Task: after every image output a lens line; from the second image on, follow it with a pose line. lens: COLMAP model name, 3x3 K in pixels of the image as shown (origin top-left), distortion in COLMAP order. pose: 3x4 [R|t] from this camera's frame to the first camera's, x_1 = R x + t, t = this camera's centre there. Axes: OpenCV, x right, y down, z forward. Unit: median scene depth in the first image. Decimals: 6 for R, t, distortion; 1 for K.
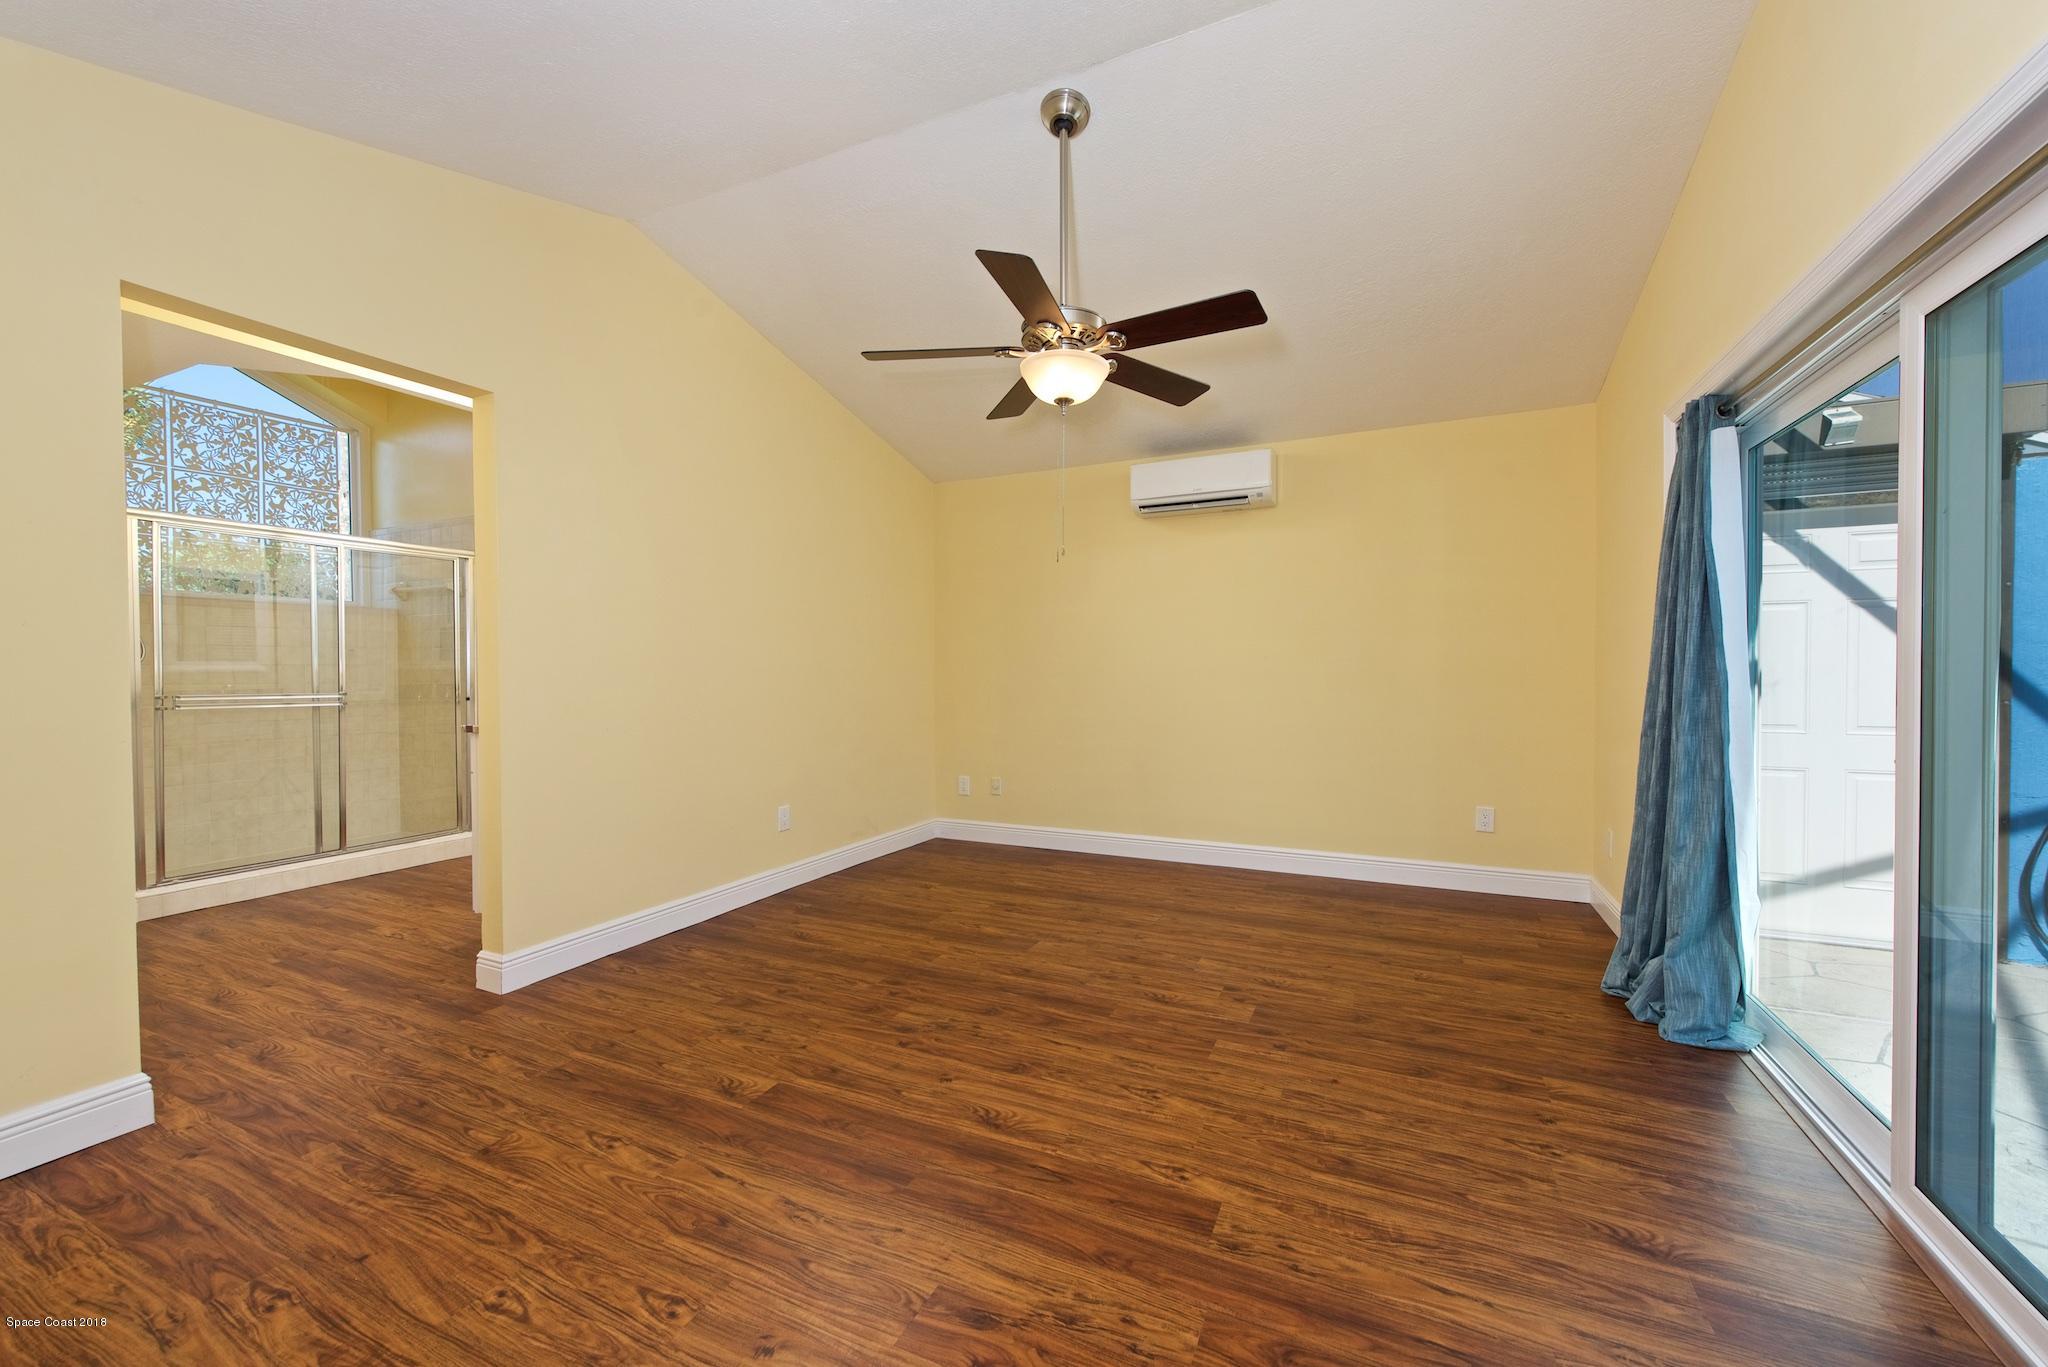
lens RADIAL K [[813.3, 0, 1020.6], [0, 813.3, 680.8], [0, 0, 1]] dist [0.010517, -0.000285]
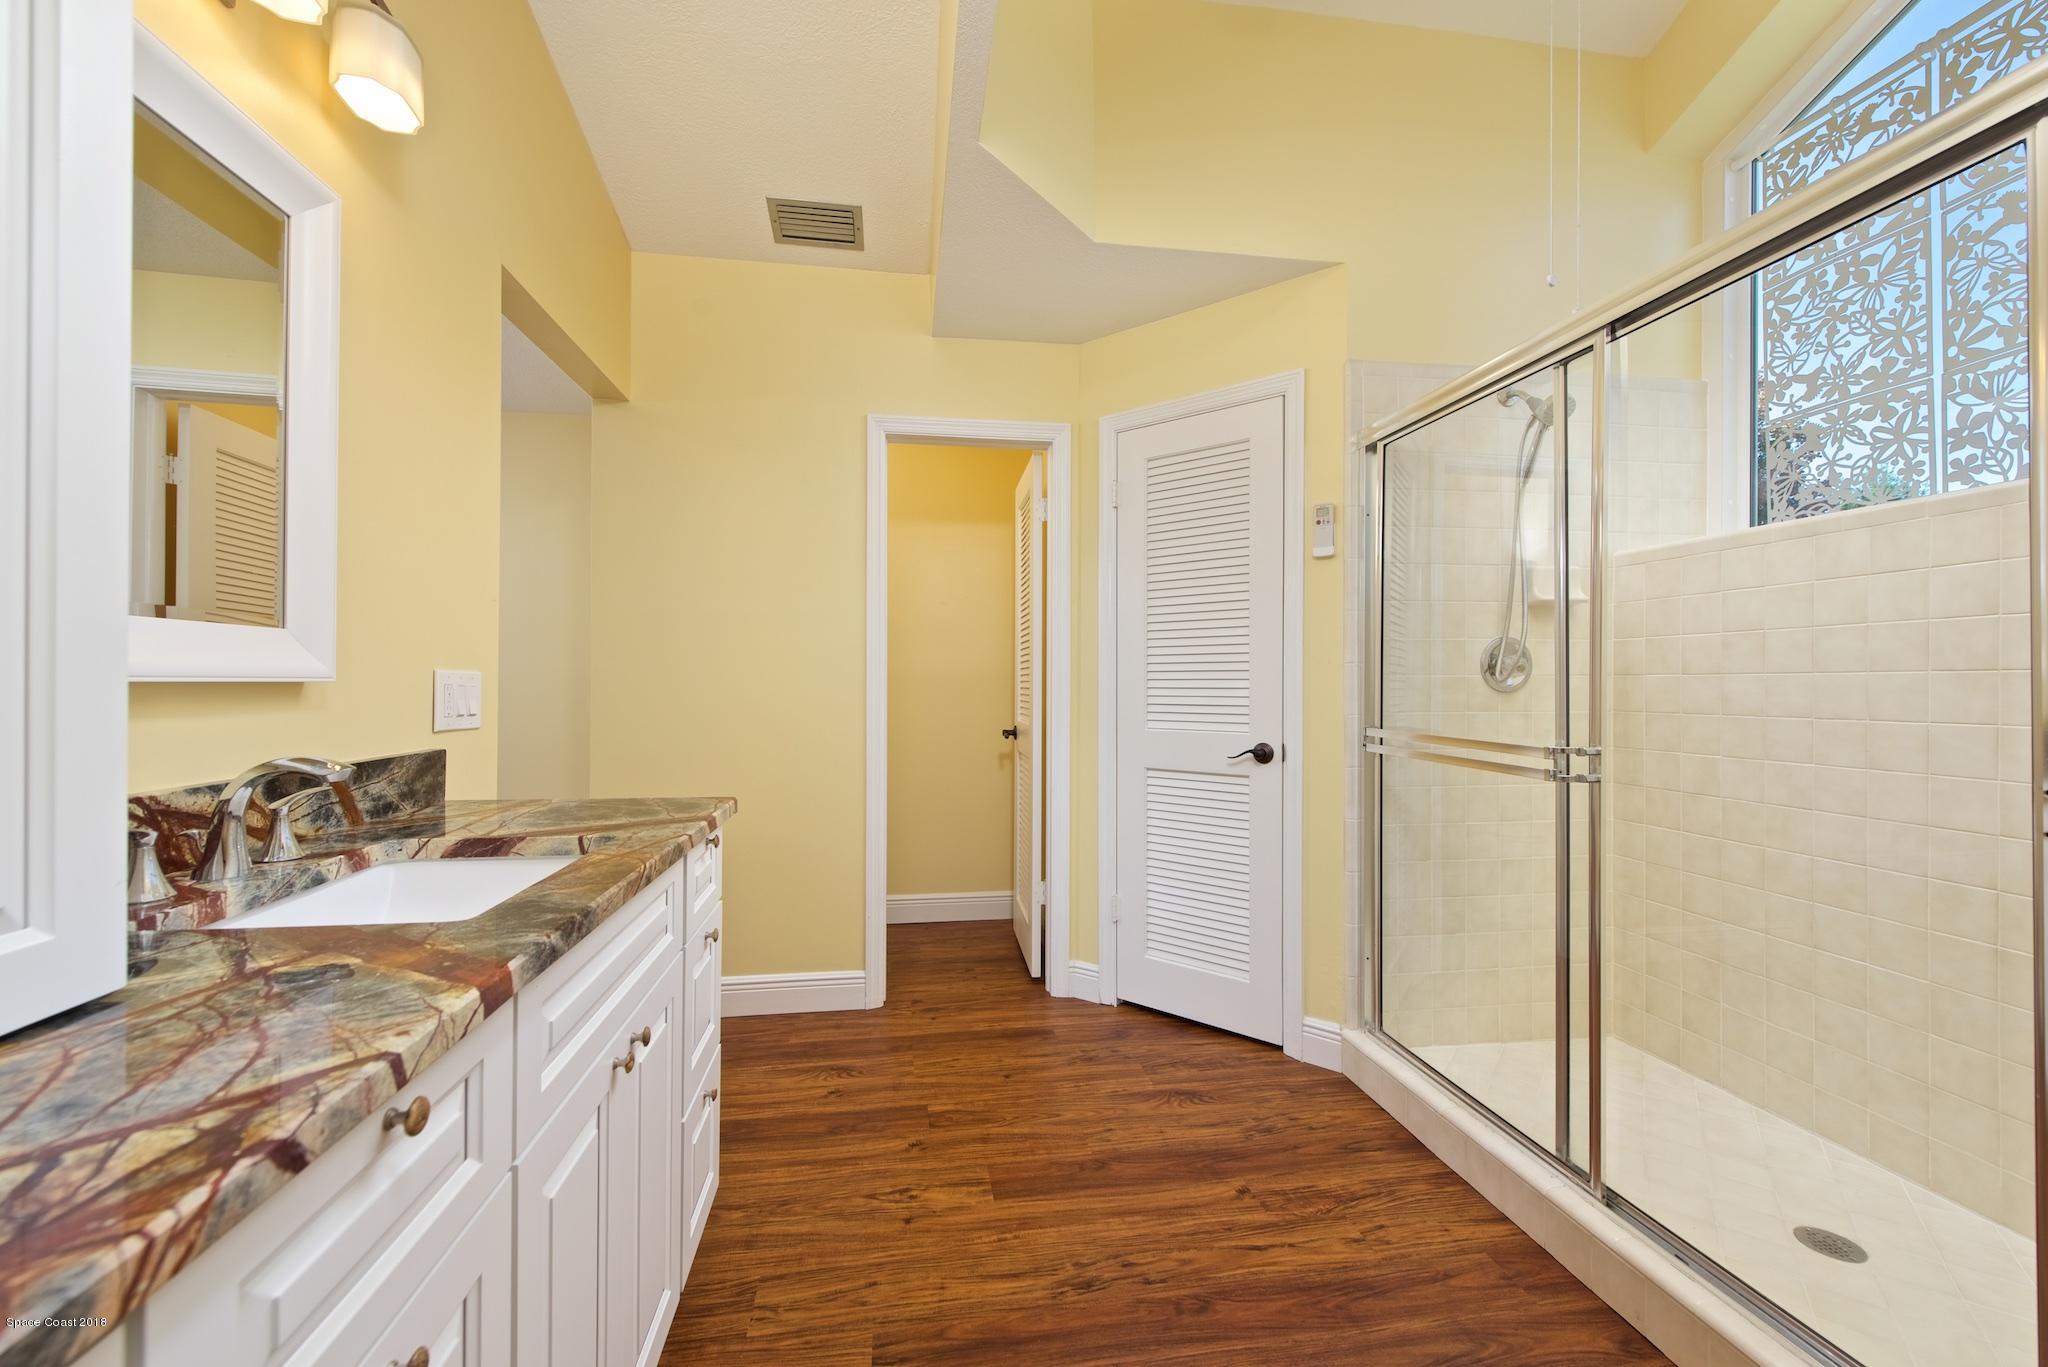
lens RADIAL K [[813.3, 0, 1021.7], [0, 813.3, 681.3], [0, 0, 1]] dist [0.010517, -0.000285]
pose [[-0.824292, -0.003189, -0.566155, -0.288923], [-0.008991, 0.999932, 0.007457, -0.090922], [0.566093, 0.011237, -0.824265, 1.117069]]
